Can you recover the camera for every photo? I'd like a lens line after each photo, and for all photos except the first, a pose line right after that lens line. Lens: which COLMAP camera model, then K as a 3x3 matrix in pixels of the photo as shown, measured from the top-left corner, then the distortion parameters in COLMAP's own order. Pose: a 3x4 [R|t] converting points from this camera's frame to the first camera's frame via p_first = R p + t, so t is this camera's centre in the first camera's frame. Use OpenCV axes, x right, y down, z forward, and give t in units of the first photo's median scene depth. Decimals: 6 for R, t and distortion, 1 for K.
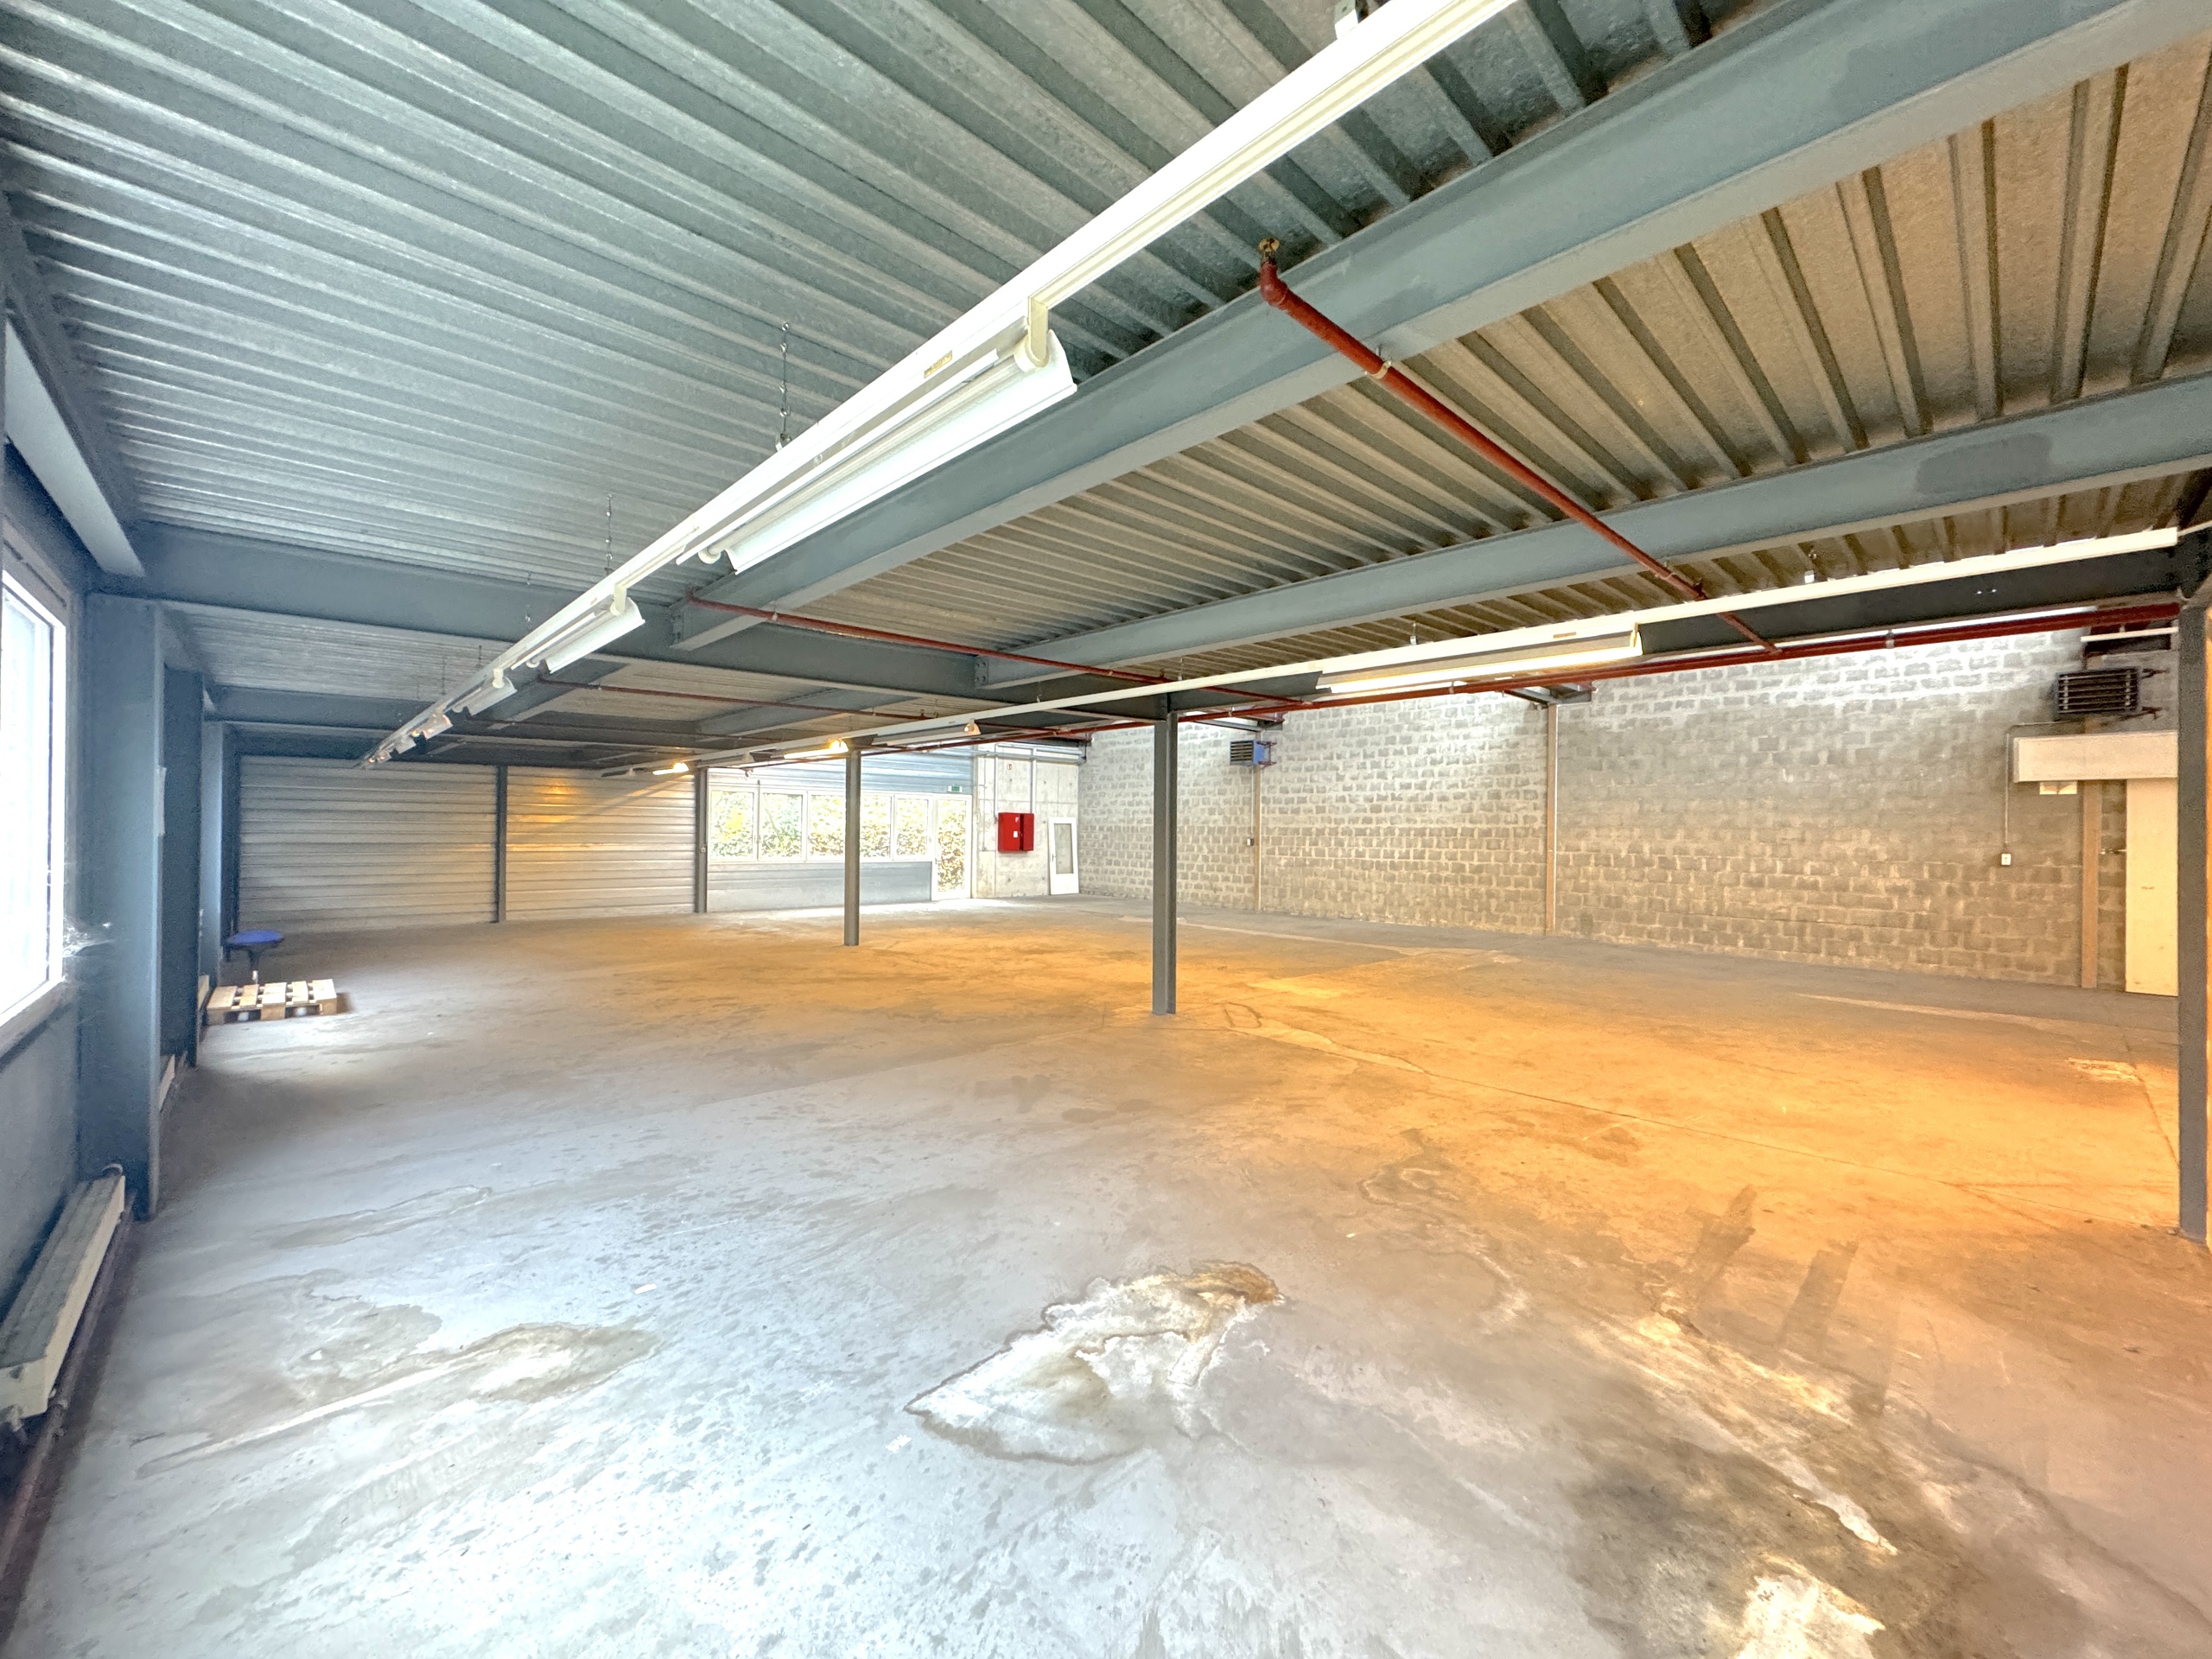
lens RADIAL K [[873.2, 0, 1111.8], [0, 873.2, 823.4], [0, 0, 1]] dist [0.000990, -0.000777]
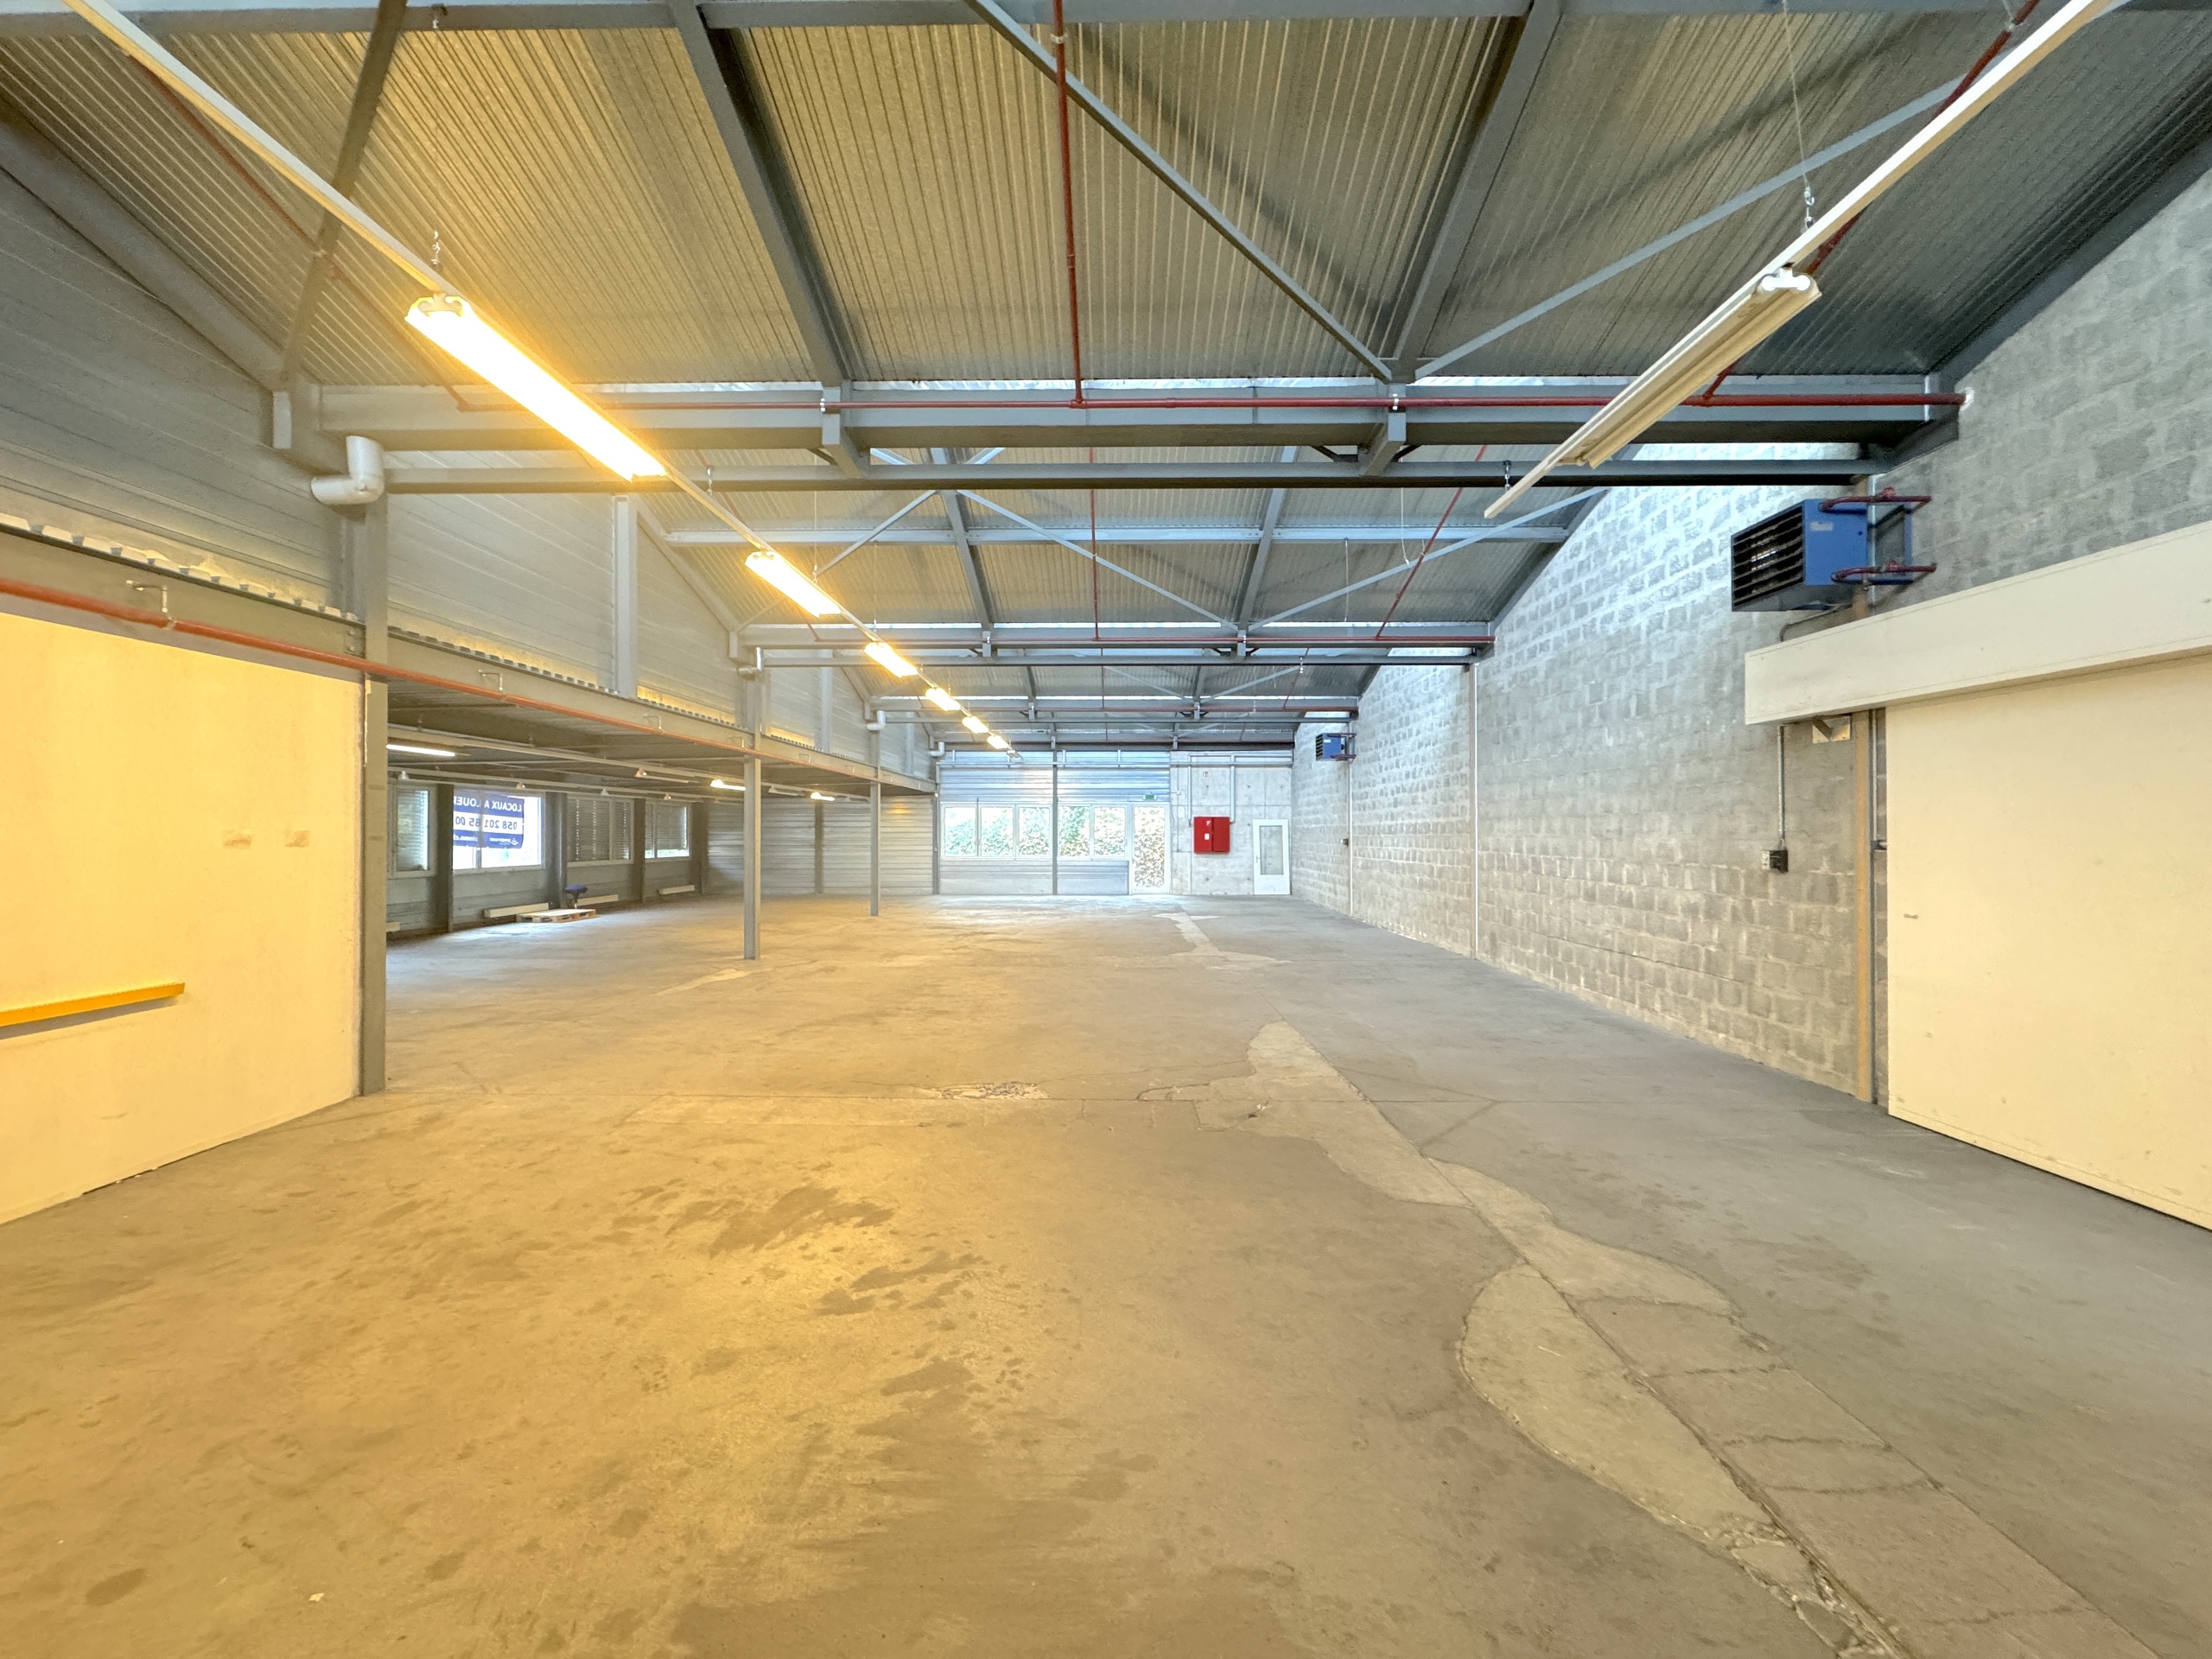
lens RADIAL K [[873.2, 0, 1103.0], [0, 873.2, 821.3], [0, 0, 1]] dist [0.000990, -0.000777]
pose [[0.717486, -0.020001, -0.696286, 0.816940], [0.011811, 0.999793, -0.016548, 0.014615], [0.696473, 0.003649, 0.717574, 0.206227]]
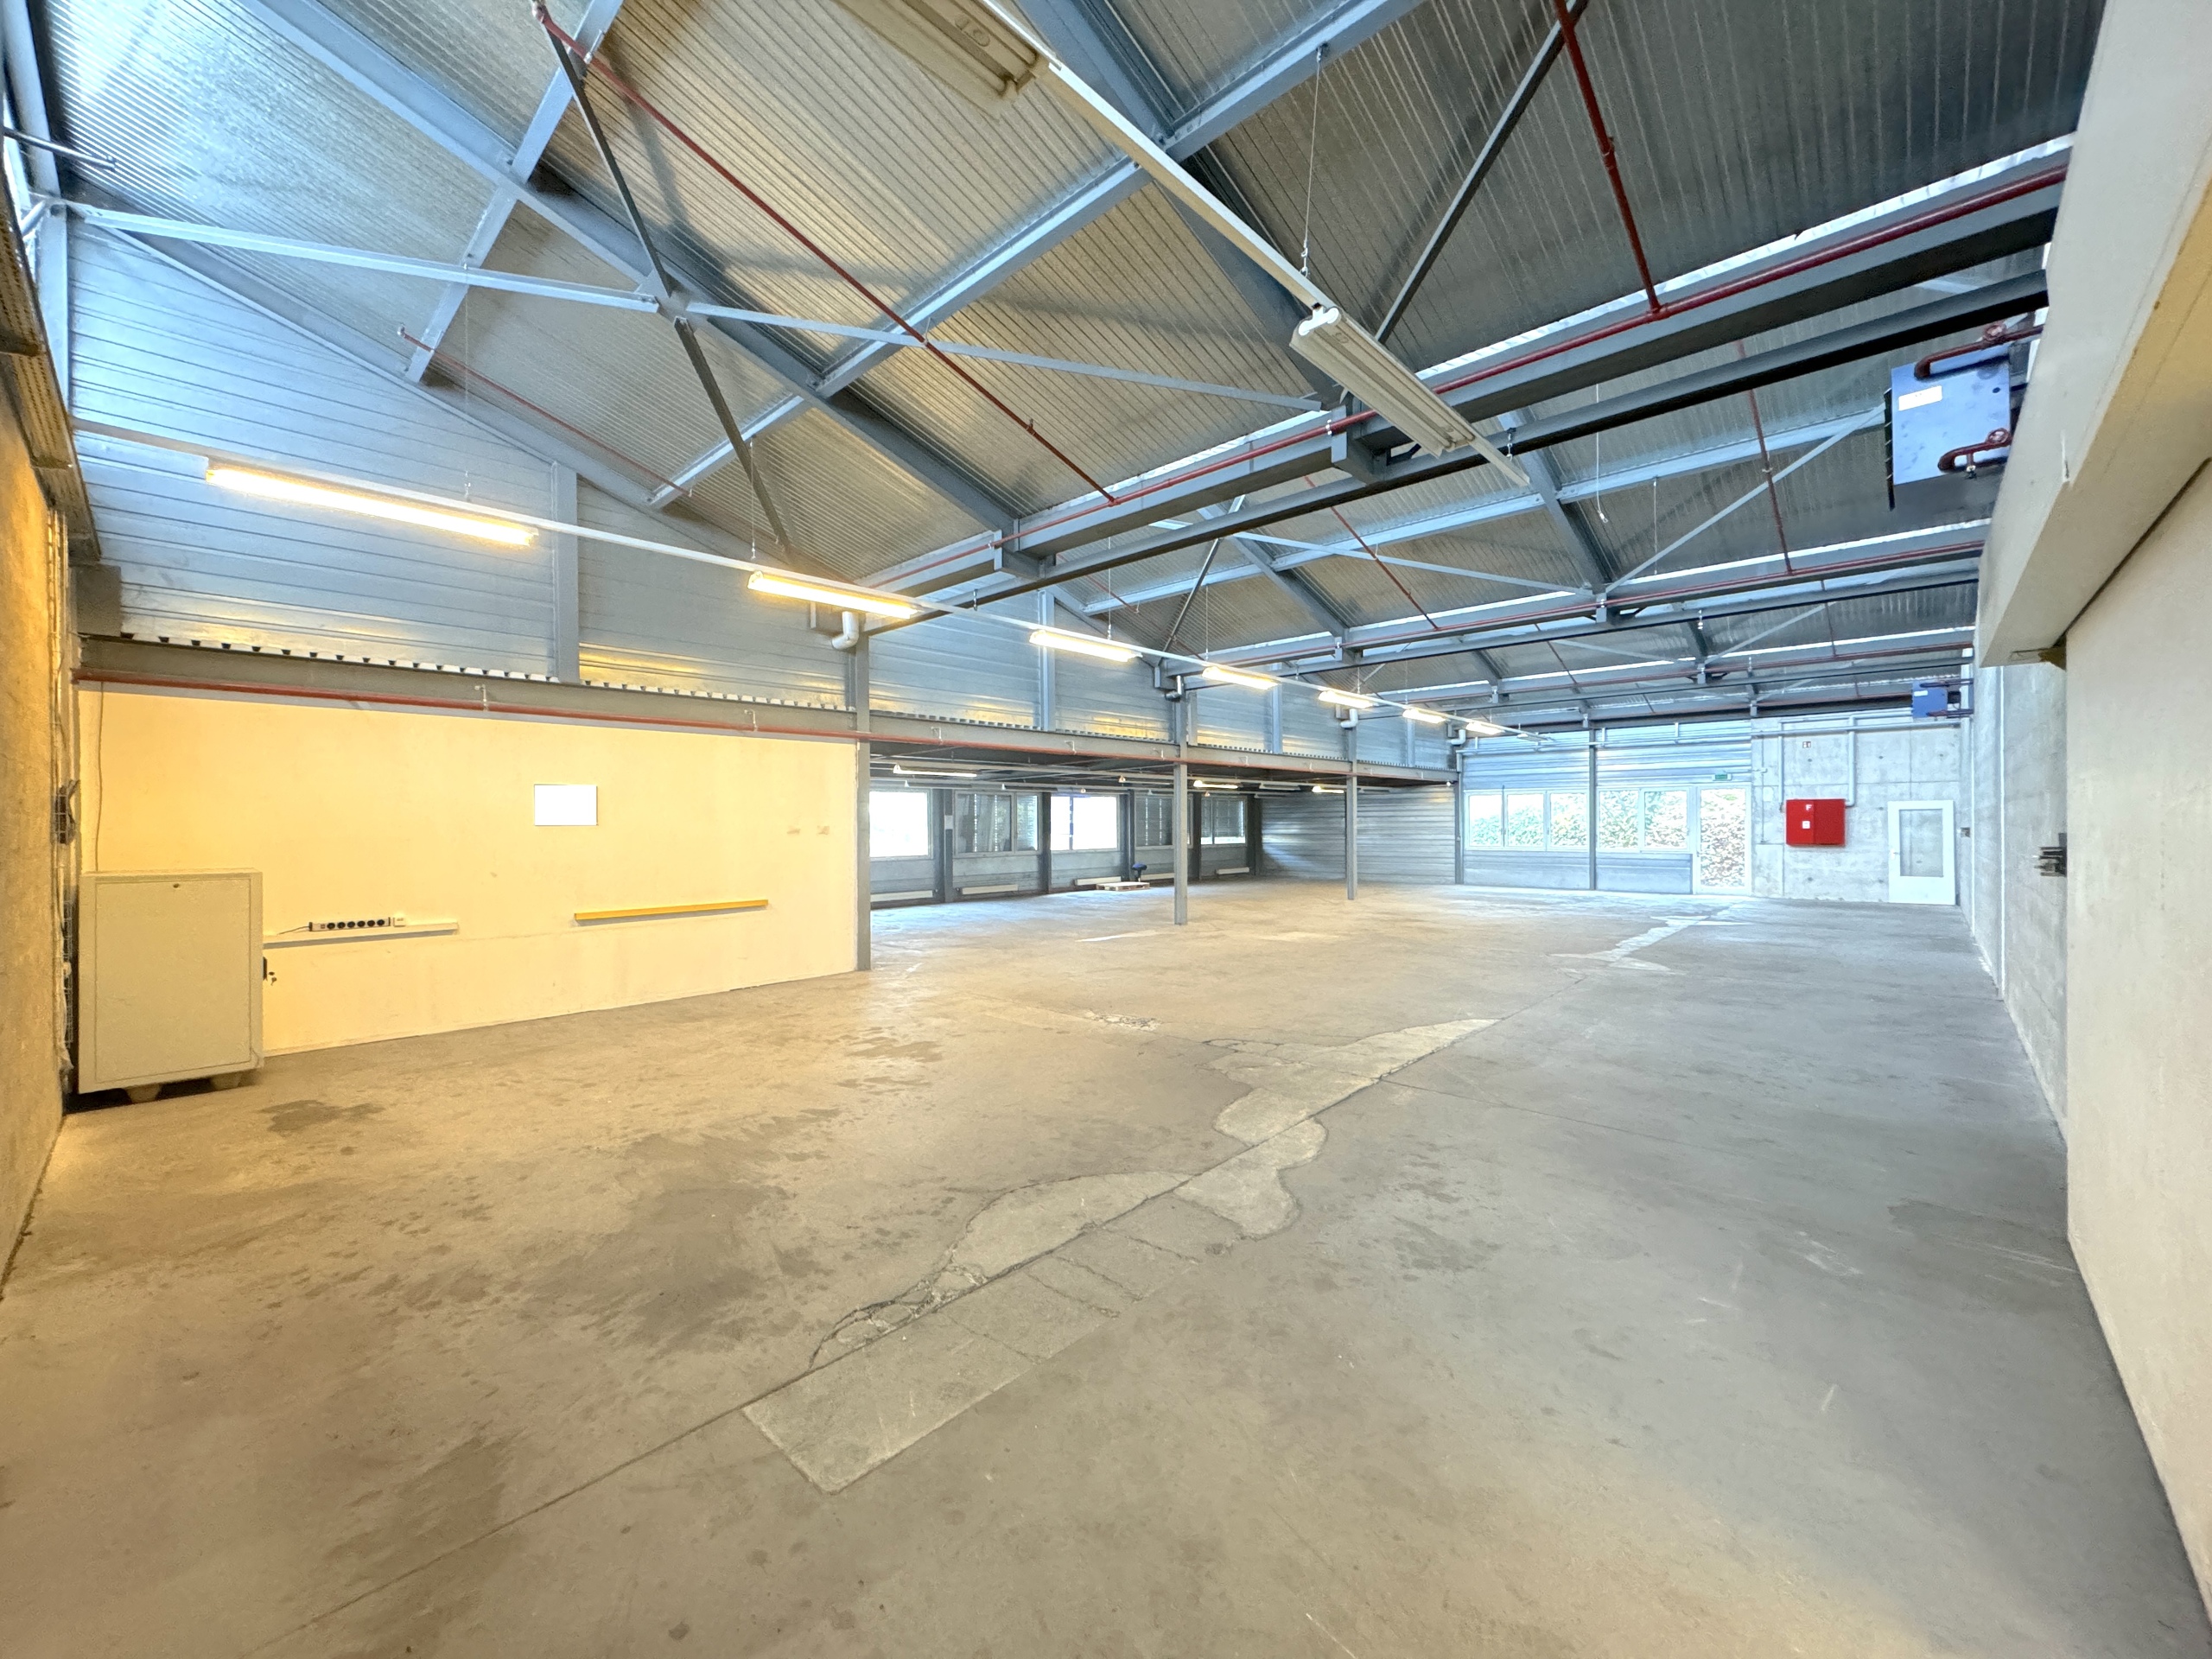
lens RADIAL K [[873.2, 0, 1106.3], [0, 873.2, 831.5], [0, 0, 1]] dist [0.000990, -0.000777]
pose [[0.062436, -0.001484, -0.998048, 1.025002], [0.013076, 0.999914, -0.000669, 0.015847], [0.997963, -0.013008, 0.062450, 0.410313]]
